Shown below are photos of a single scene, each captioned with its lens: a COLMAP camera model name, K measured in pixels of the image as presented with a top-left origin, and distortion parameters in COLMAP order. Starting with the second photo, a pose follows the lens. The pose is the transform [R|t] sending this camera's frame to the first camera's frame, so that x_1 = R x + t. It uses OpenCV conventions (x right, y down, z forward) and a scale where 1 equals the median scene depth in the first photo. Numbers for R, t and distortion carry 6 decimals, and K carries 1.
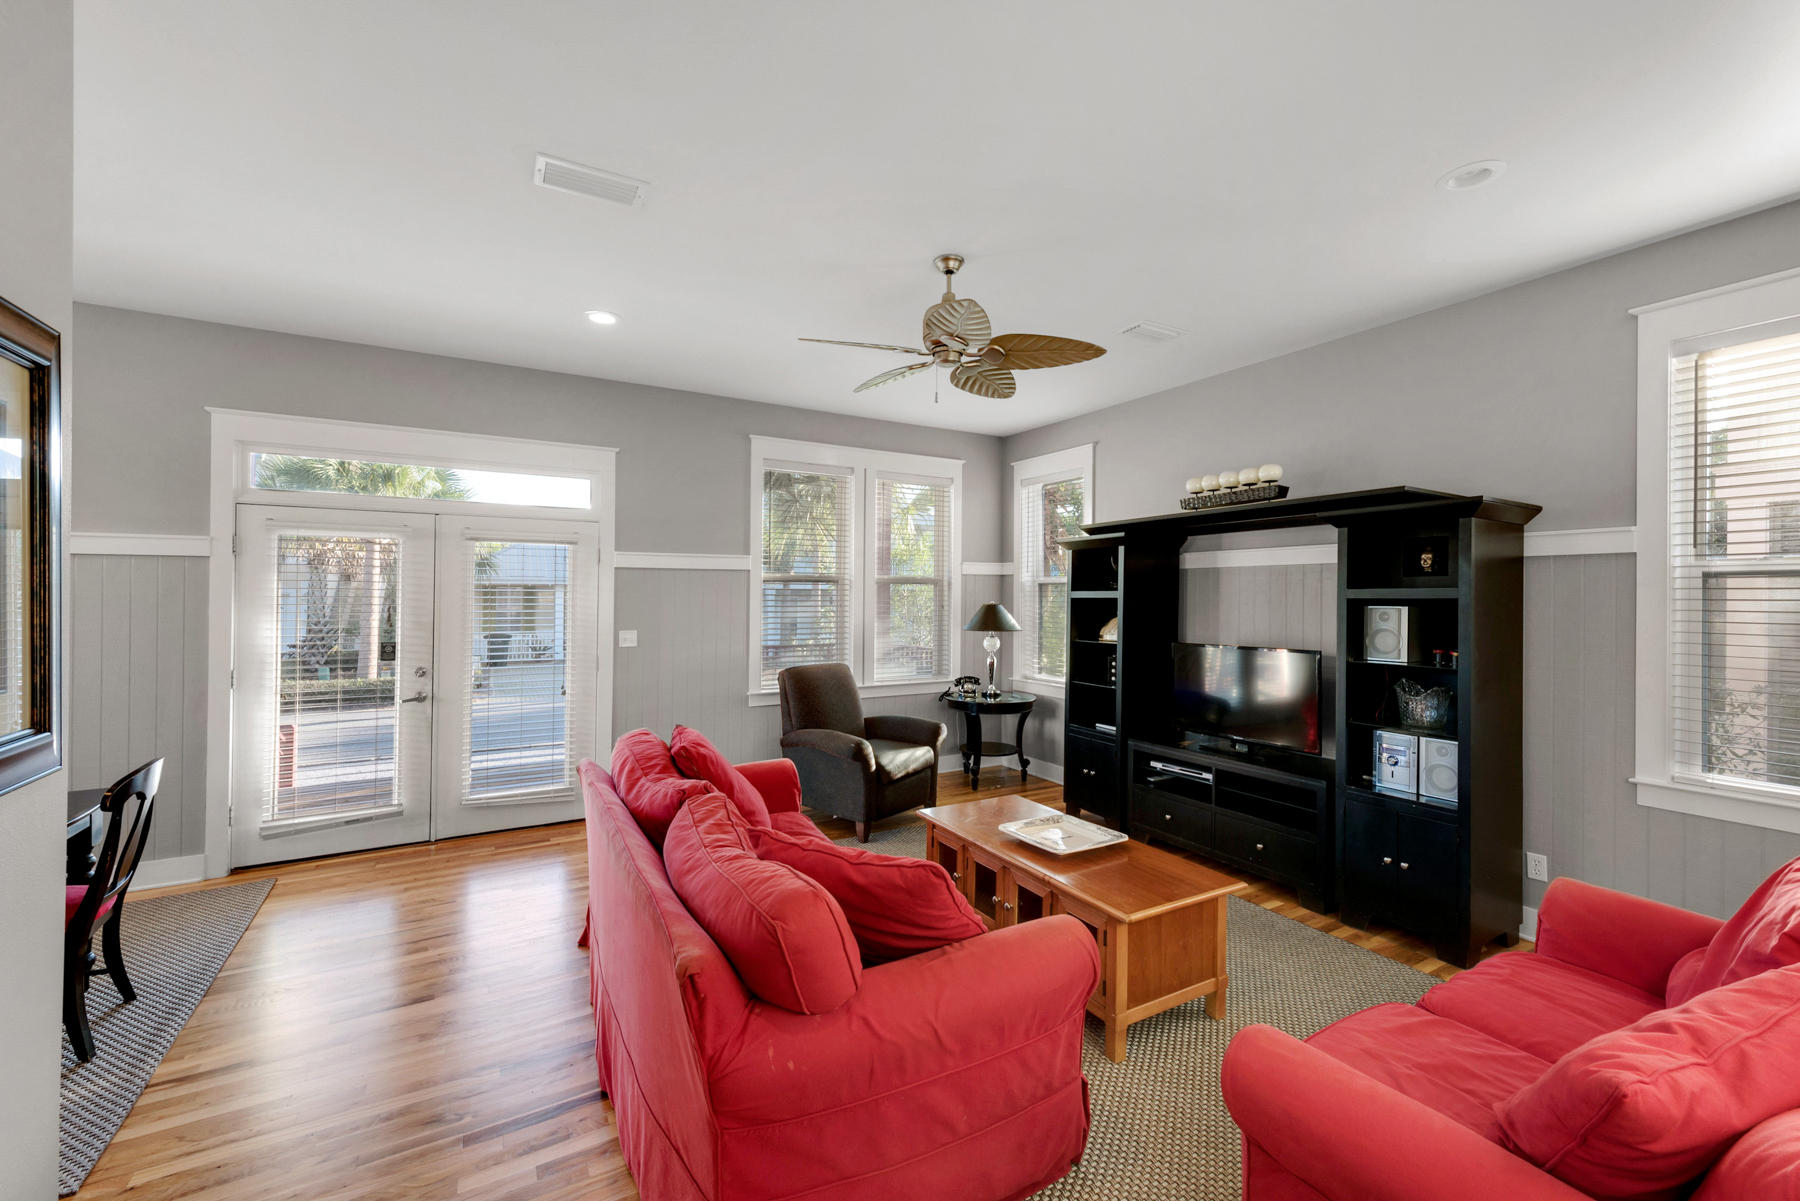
lens RADIAL K [[727.9, 0, 907.3], [0, 727.9, 606.9], [0, 0, 1]] dist [0.018662, 0.001105]
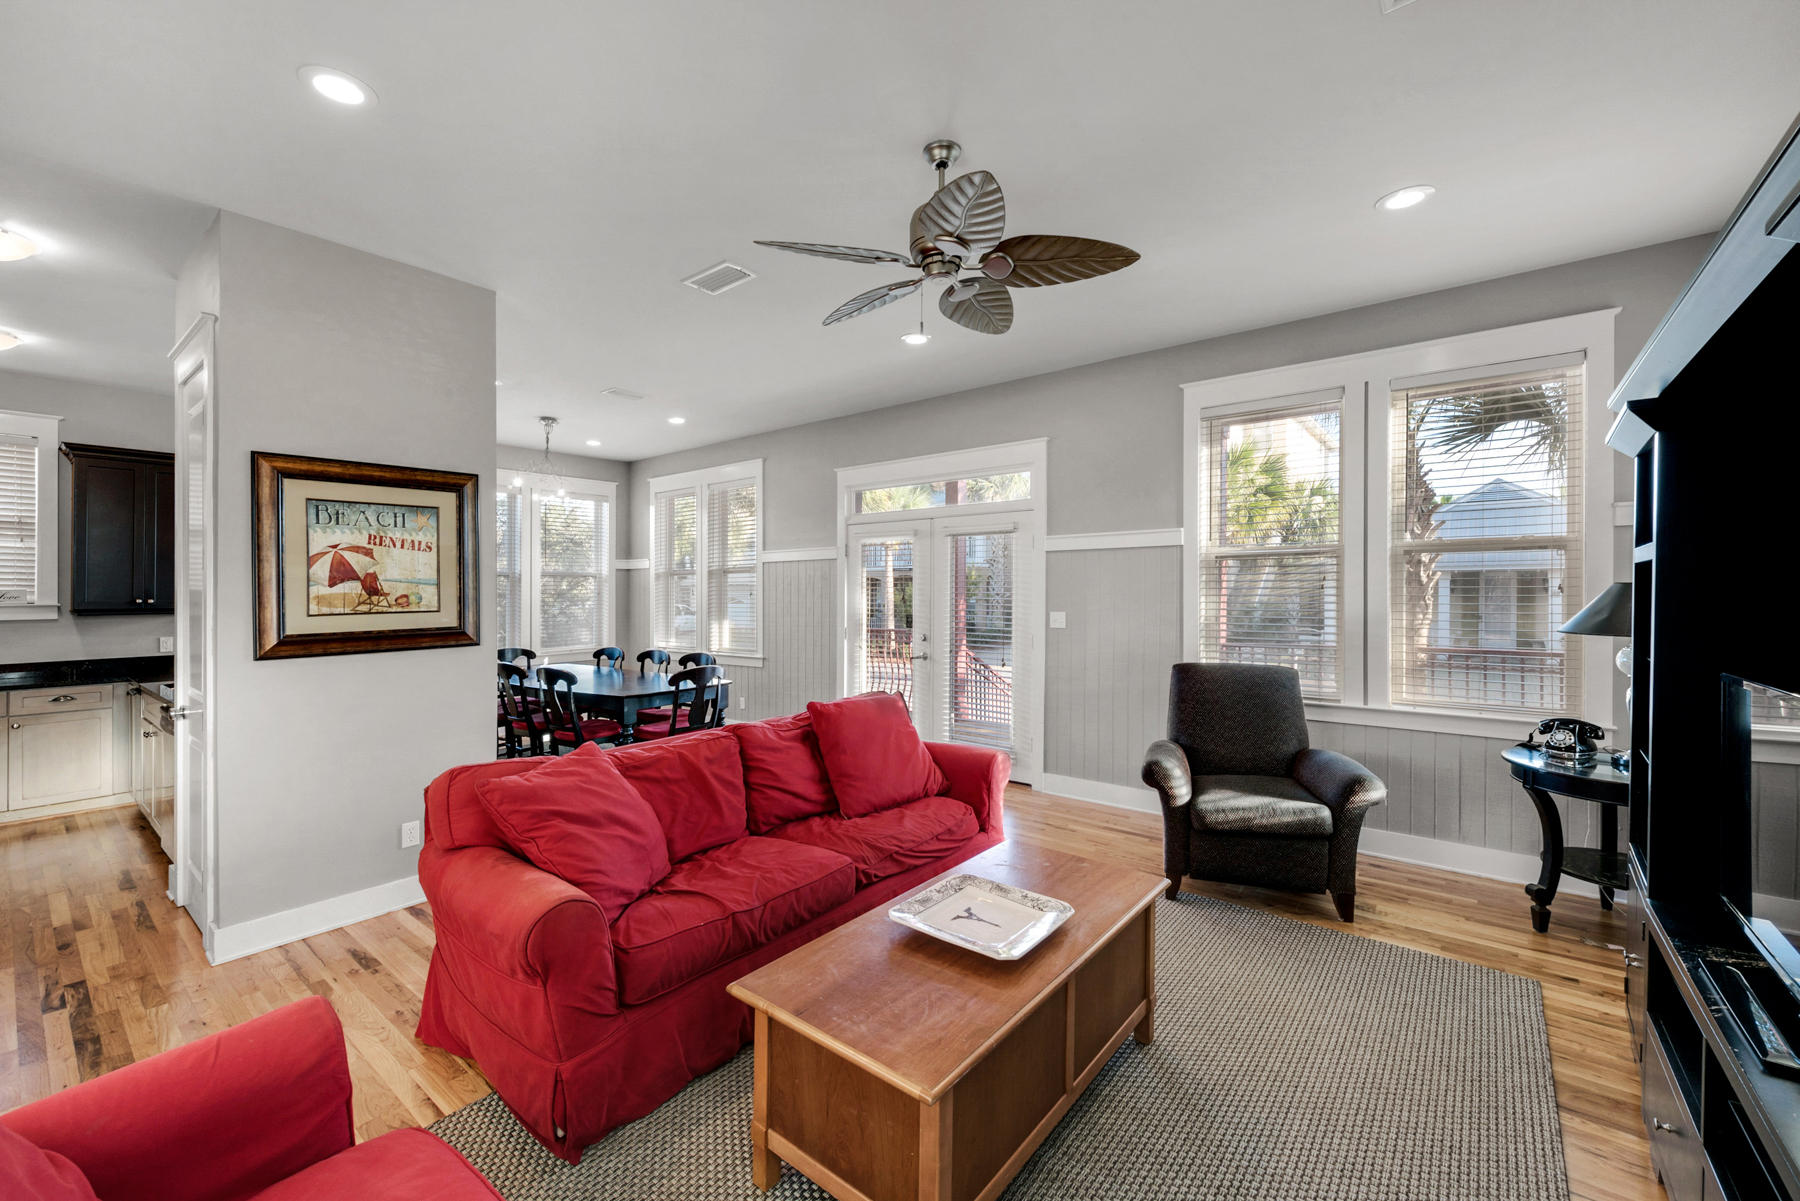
lens RADIAL K [[737.7, 0, 885.5], [0, 737.7, 601.2], [0, 0, 1]] dist [0.012628, -0.000182]
pose [[0.347392, 0.007071, -0.937693, 0.554436], [-0.007984, 0.999958, 0.004583, 0.015422], [0.937686, 0.005894, 0.347434, 0.451700]]
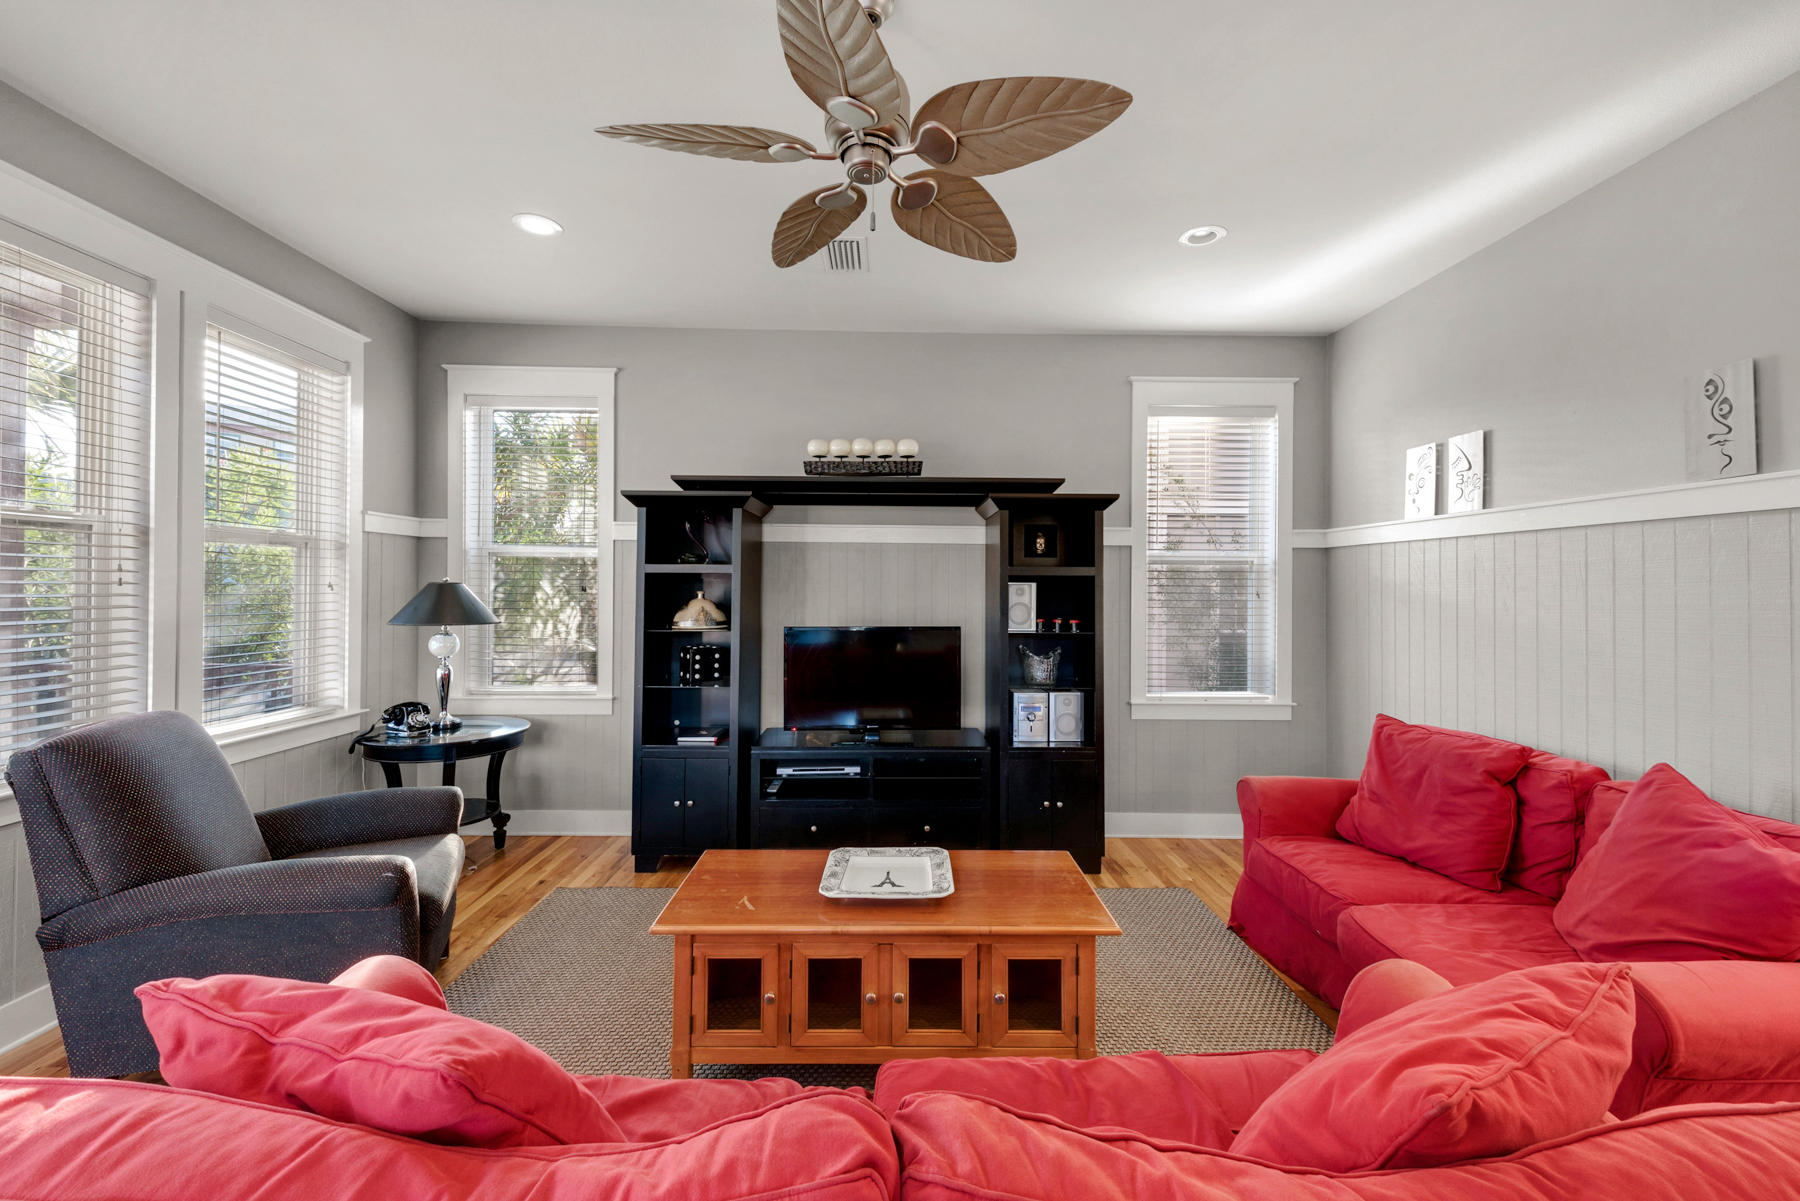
lens RADIAL K [[727.9, 0, 899.4], [0, 727.9, 592.0], [0, 0, 1]] dist [0.018662, 0.001105]
pose [[0.489874, -0.001057, 0.871792, -0.325331], [0.006389, 0.999977, -0.002378, 0.011997], [-0.871770, 0.006735, 0.489870, 0.468891]]
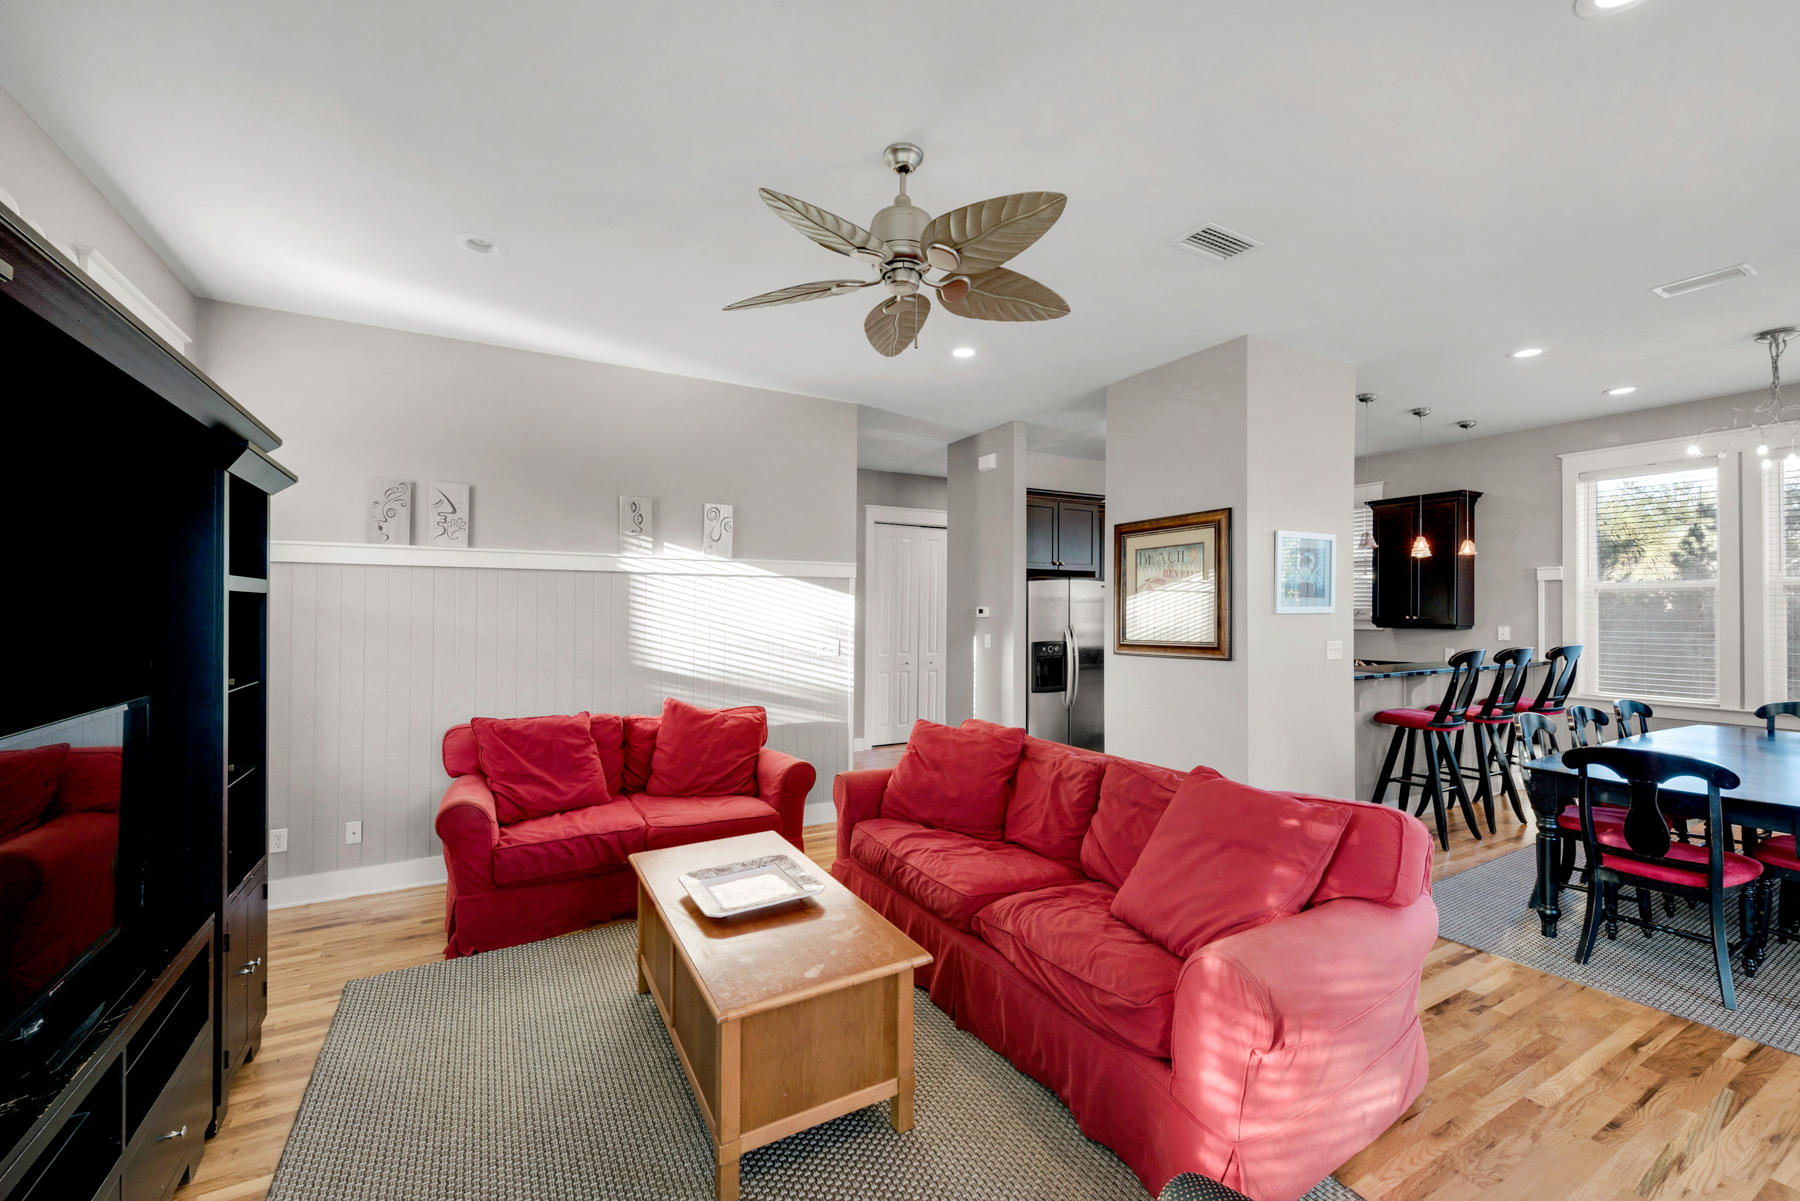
lens RADIAL K [[737.7, 0, 908.5], [0, 737.7, 589.2], [0, 0, 1]] dist [0.012628, -0.000182]
pose [[-0.999928, -0.002015, 0.011808, 0.015539], [-0.002170, 0.999912, -0.013117, -0.003529], [-0.011781, -0.013142, -0.999844, 1.233190]]
